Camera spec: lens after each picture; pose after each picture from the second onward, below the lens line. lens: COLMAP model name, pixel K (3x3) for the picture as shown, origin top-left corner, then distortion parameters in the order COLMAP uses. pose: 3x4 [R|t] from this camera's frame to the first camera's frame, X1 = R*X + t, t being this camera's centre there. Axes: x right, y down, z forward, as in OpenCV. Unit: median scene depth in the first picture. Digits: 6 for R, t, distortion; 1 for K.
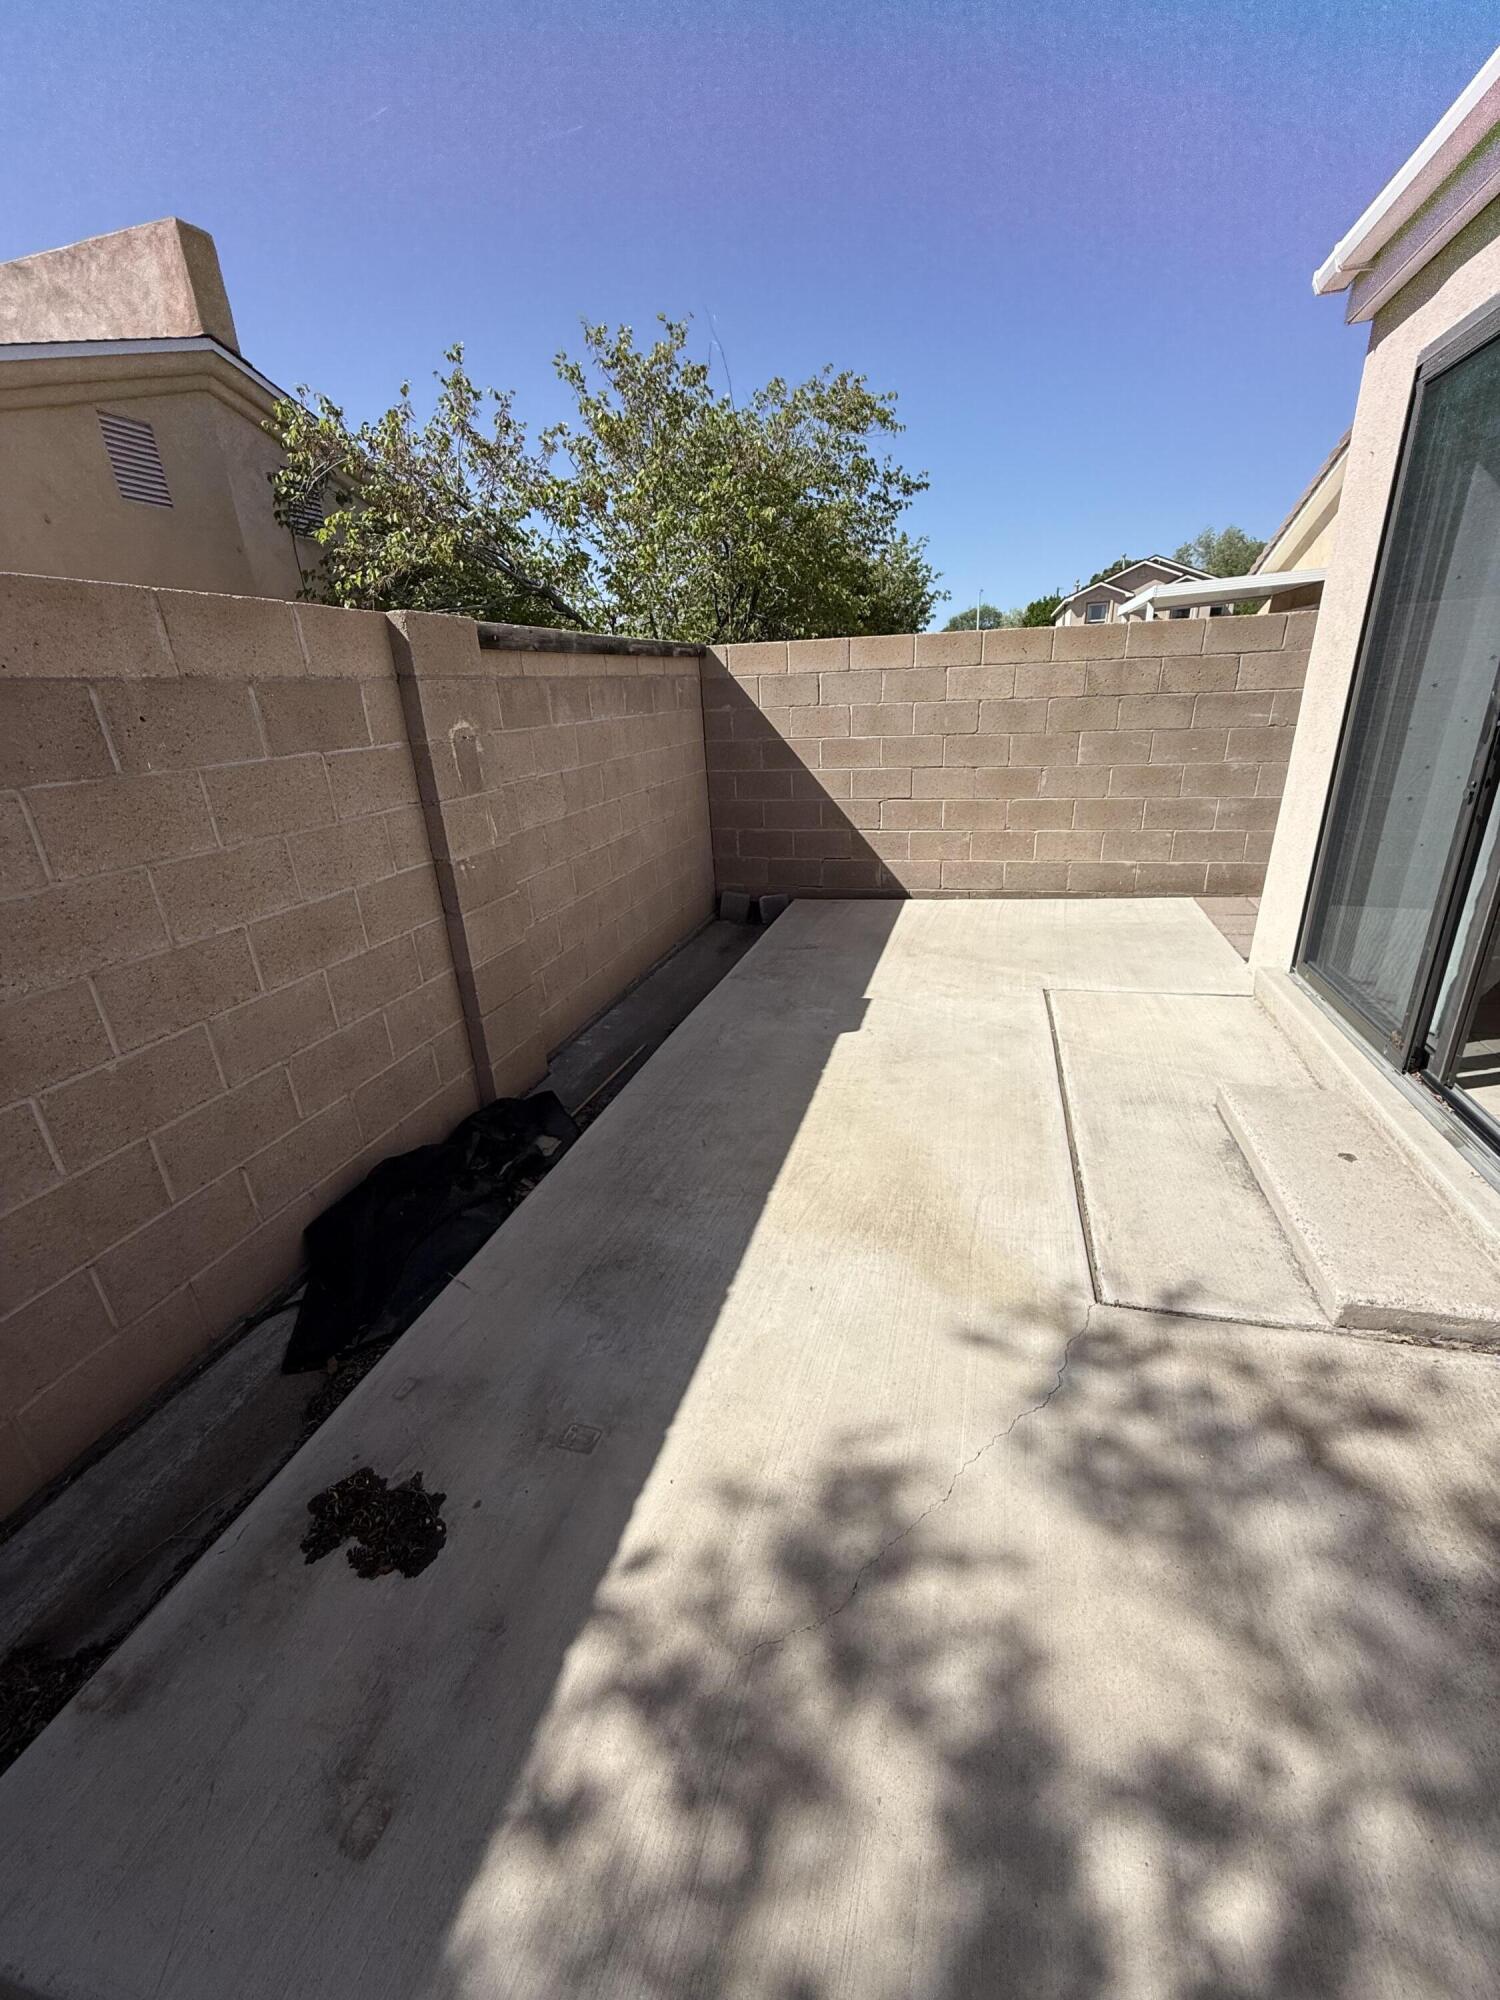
lens RADIAL K [[789.6, 0, 750.0], [0, 789.6, 1000.0], [0, 0, 1]] dist [0.001460, 0.000347]
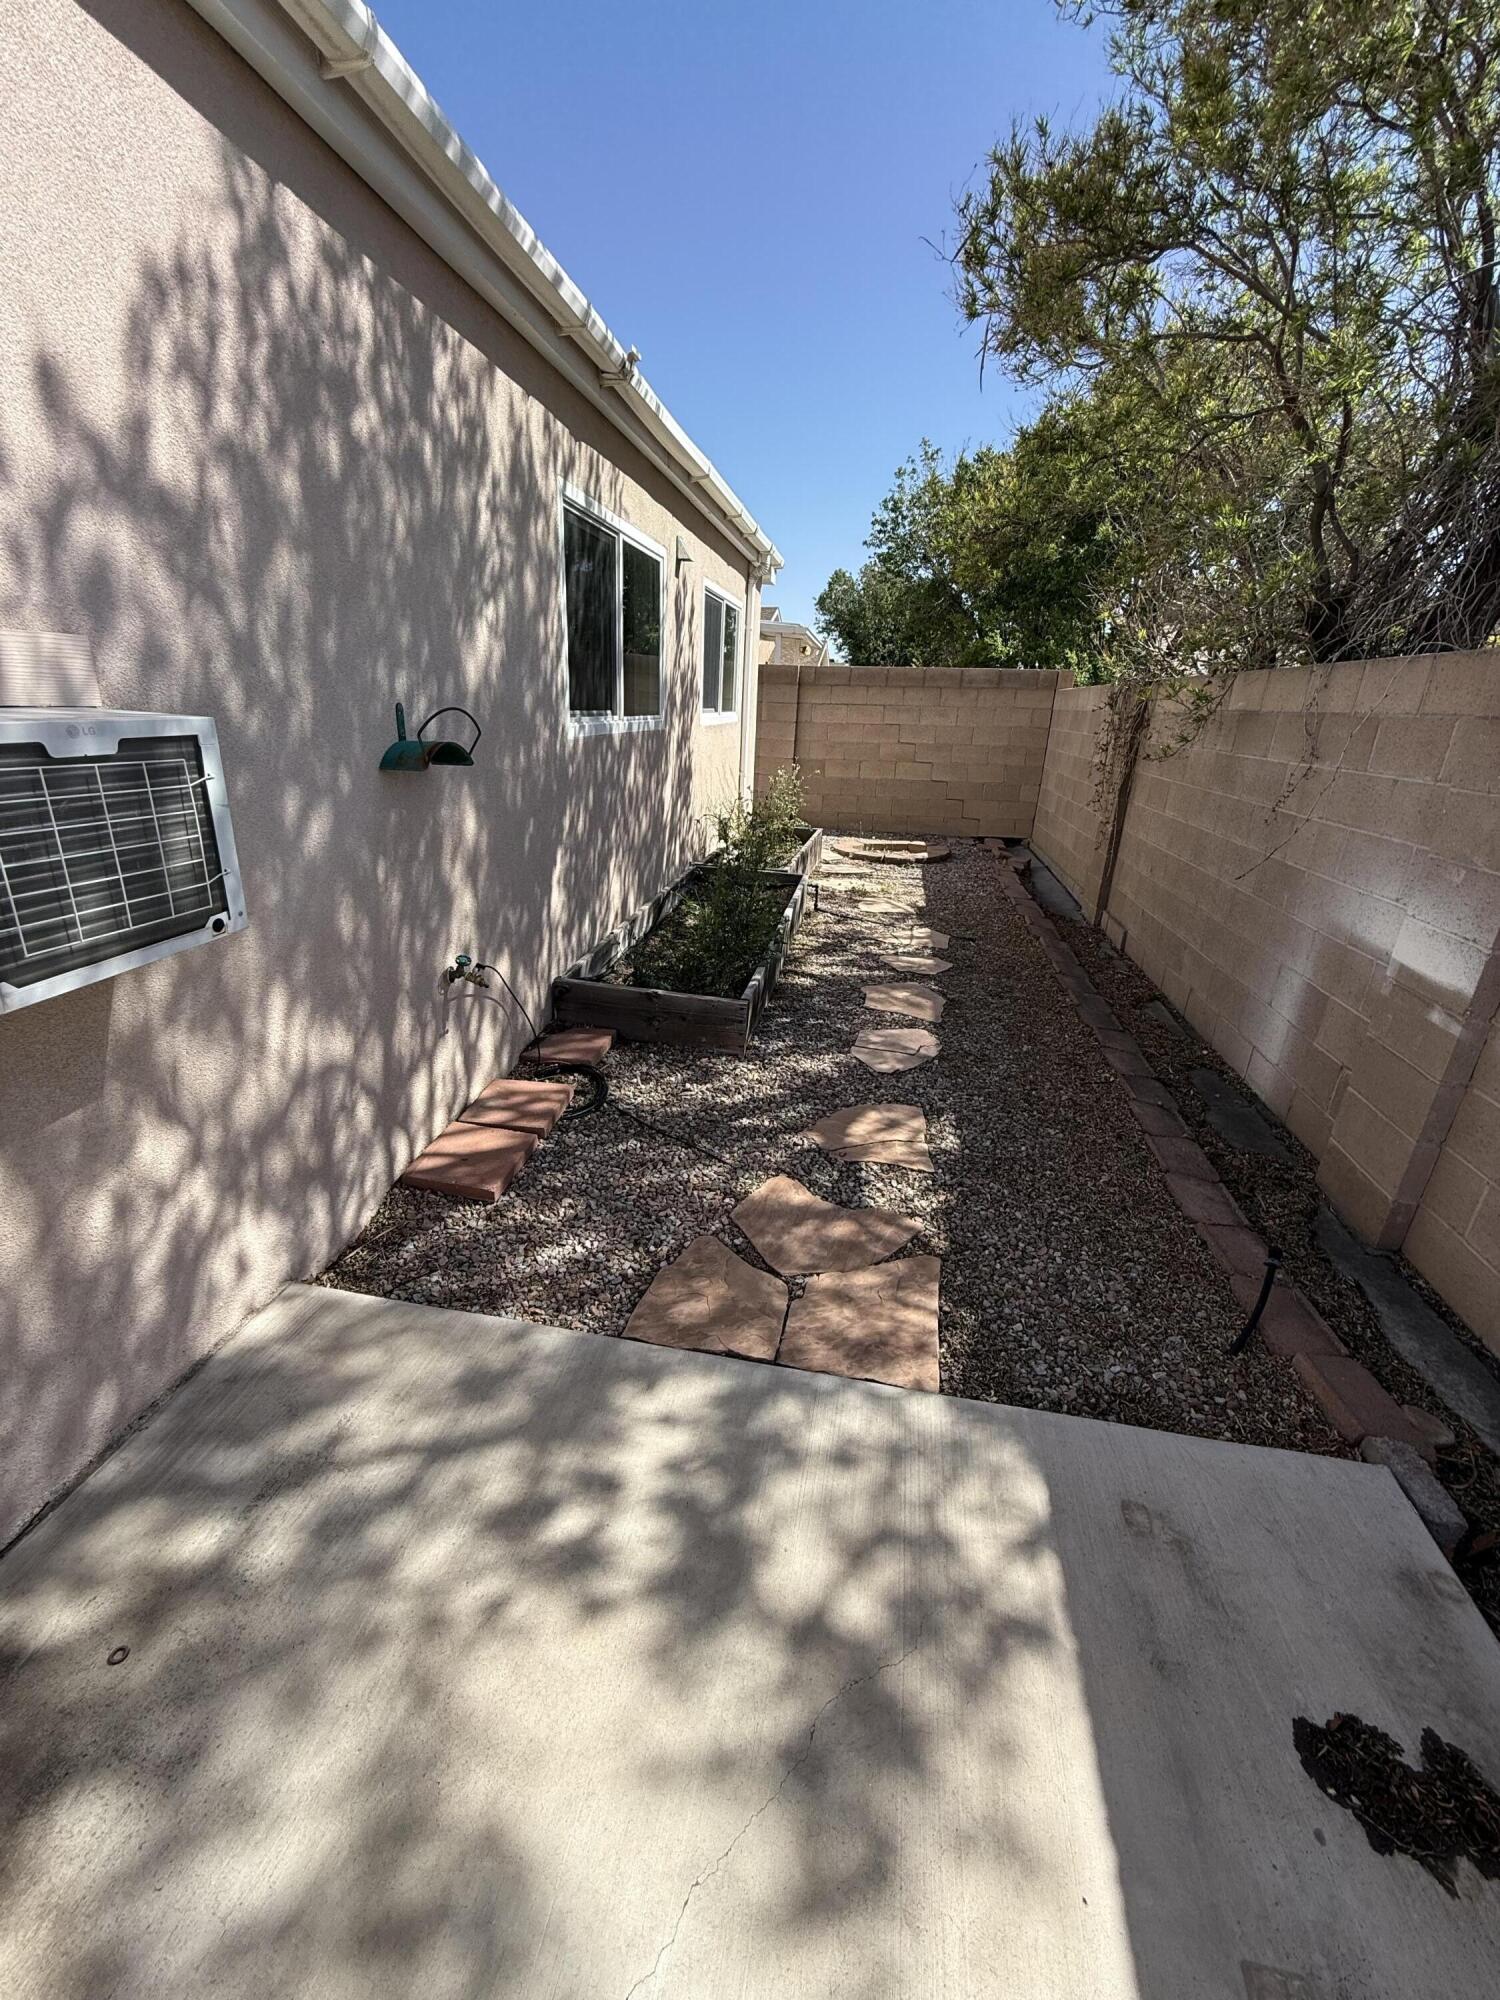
lens RADIAL K [[789.6, 0, 750.0], [0, 789.6, 1000.0], [0, 0, 1]] dist [0.001460, 0.000347]
pose [[-0.993511, -0.026654, -0.110570, 0.379876], [-0.095188, 0.726948, 0.680063, -0.488223], [0.062252, 0.686175, -0.724768, 1.142503]]
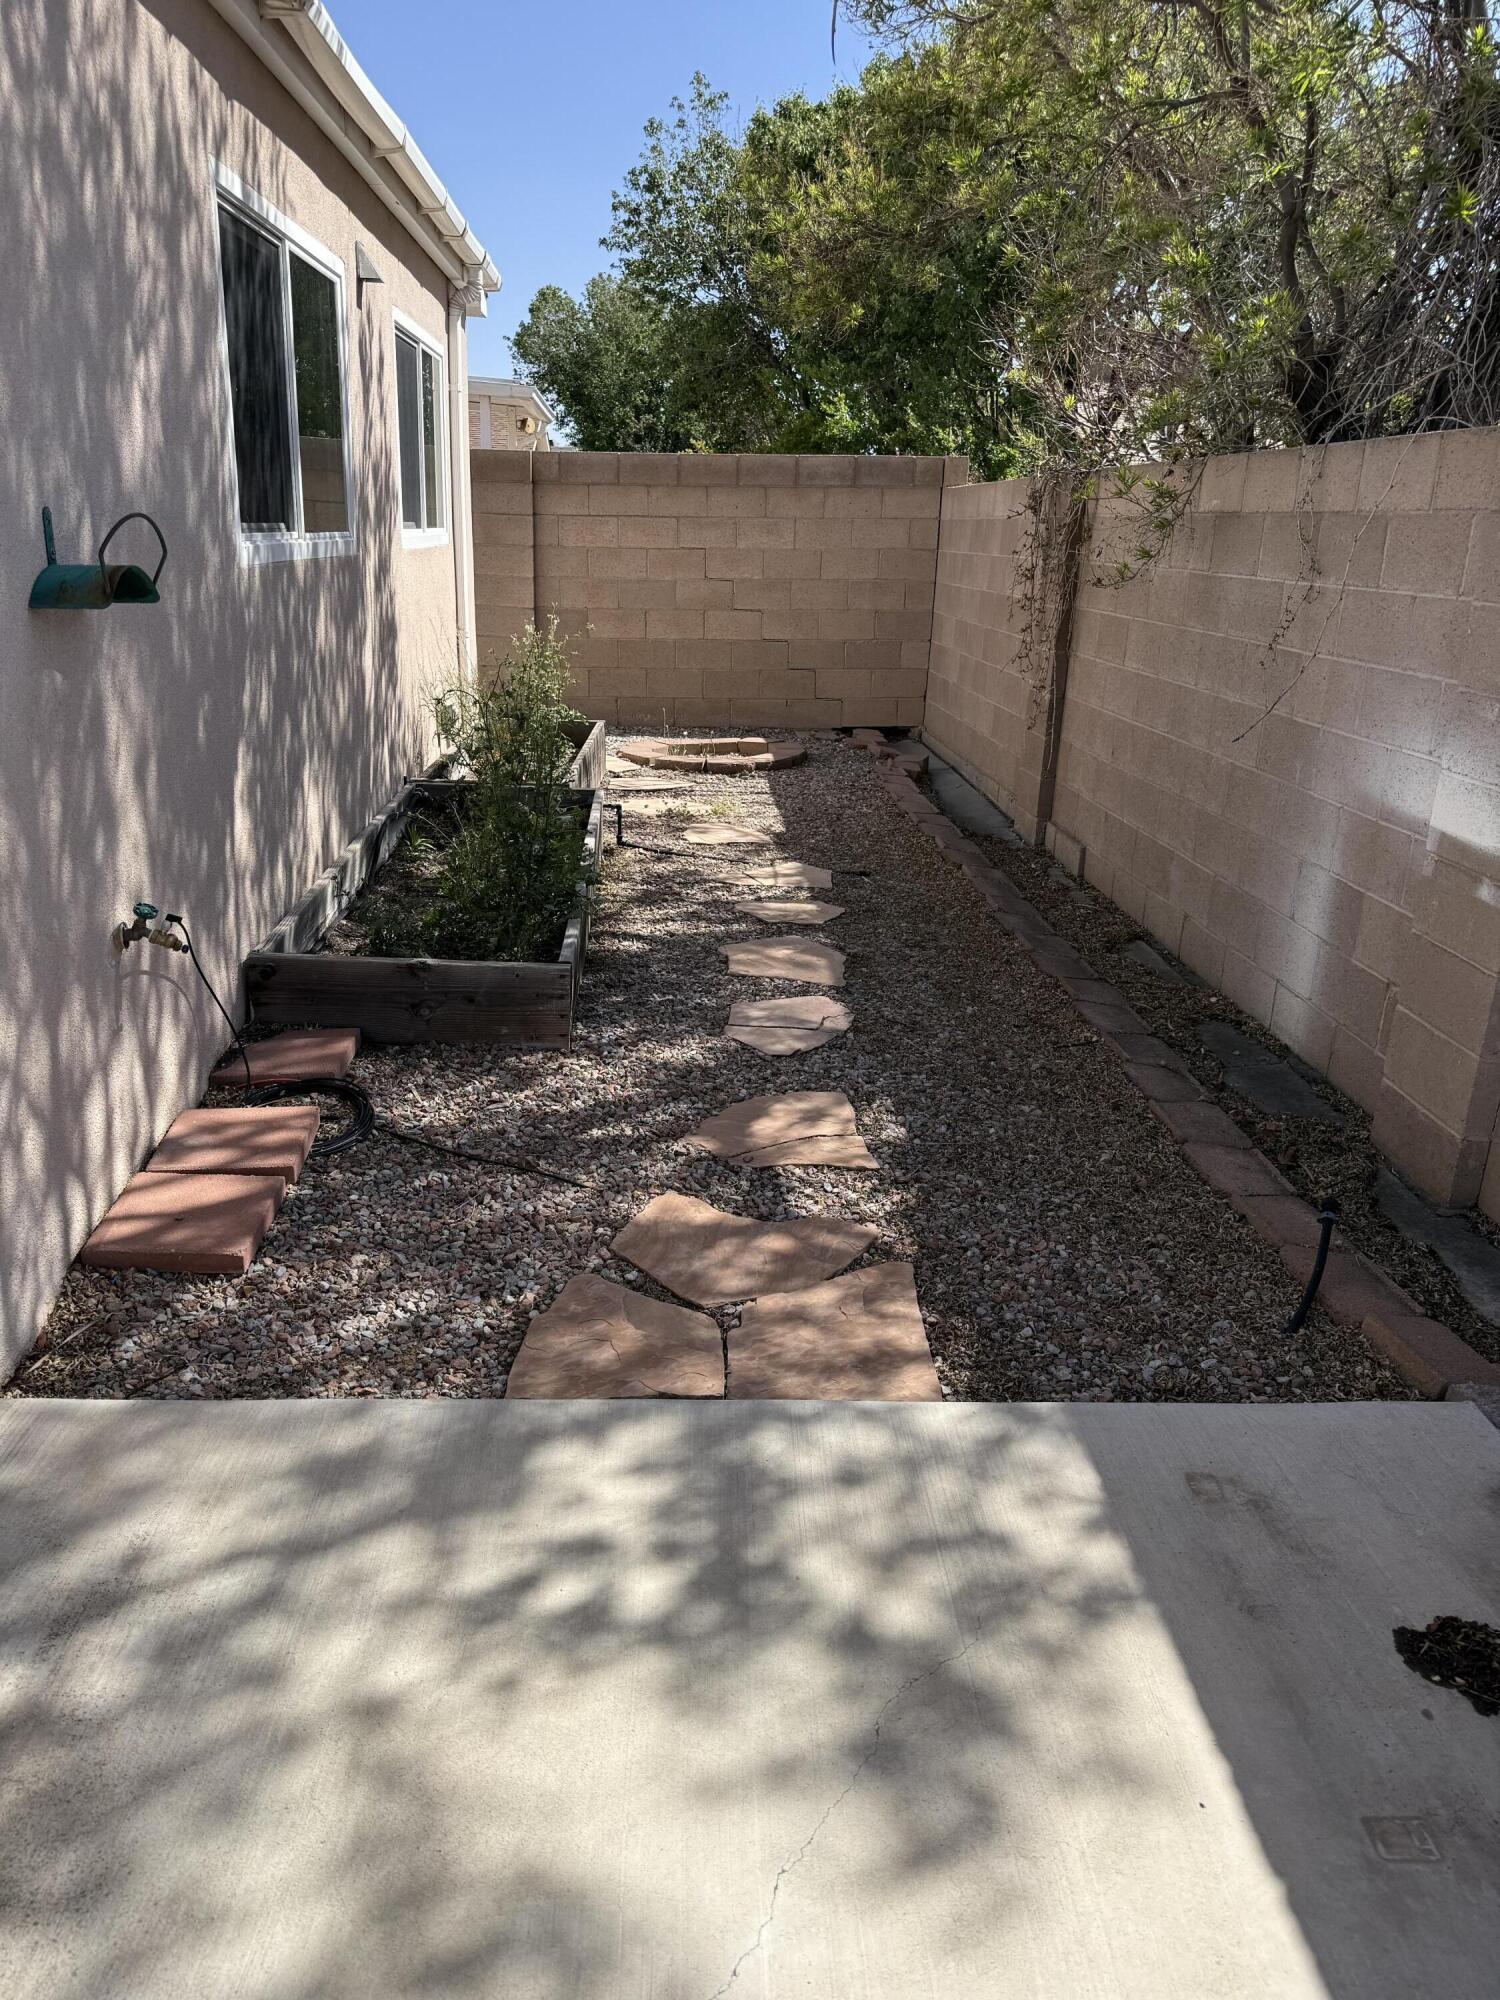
lens RADIAL K [[1410.3, 0, 725.2], [0, 1410.3, 996.6], [0, 0, 1]] dist [0.114788, -0.149249]
pose [[-0.949706, 0.047482, -0.309522, 0.723570], [-0.166085, 0.761580, 0.626428, -0.624888], [0.265470, 0.646329, -0.715391, 1.568655]]
